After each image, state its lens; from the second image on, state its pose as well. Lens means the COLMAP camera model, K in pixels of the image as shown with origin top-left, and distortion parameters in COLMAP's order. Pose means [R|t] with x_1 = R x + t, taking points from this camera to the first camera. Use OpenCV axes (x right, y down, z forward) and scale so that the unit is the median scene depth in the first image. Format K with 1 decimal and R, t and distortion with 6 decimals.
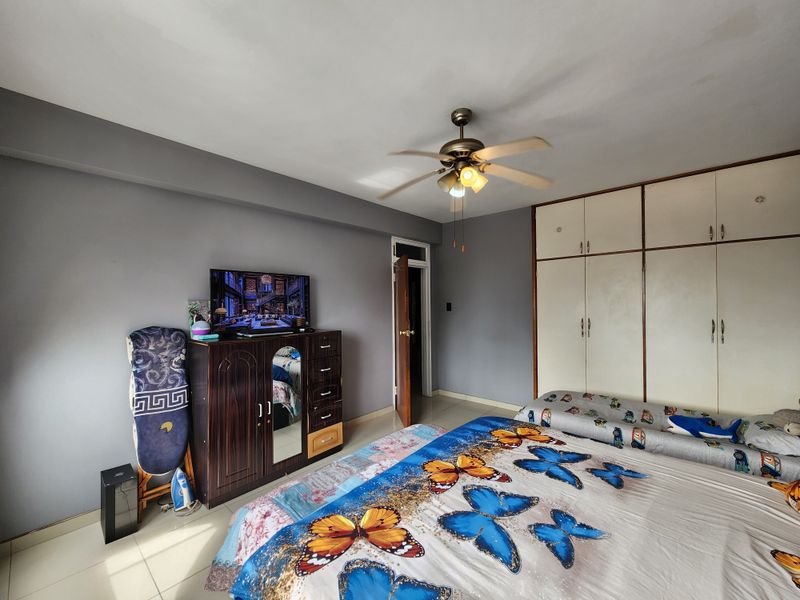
lens RADIAL K [[326.2, 0, 401.6], [0, 326.2, 305.9], [0, 0, 1]] dist [0.014435, -0.010188]
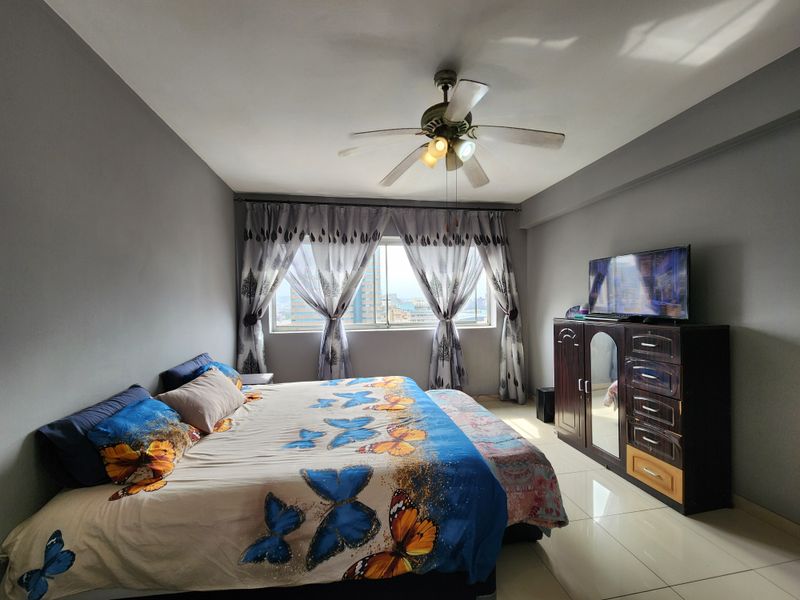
lens RADIAL K [[326.2, 0, 401.6], [0, 326.2, 305.9], [0, 0, 1]] dist [0.014435, -0.010188]
pose [[-0.620588, 0.034869, -0.783361, 1.194039], [0.017194, 0.999376, 0.030863, 0.006264], [0.783948, 0.005684, -0.620800, 1.780342]]
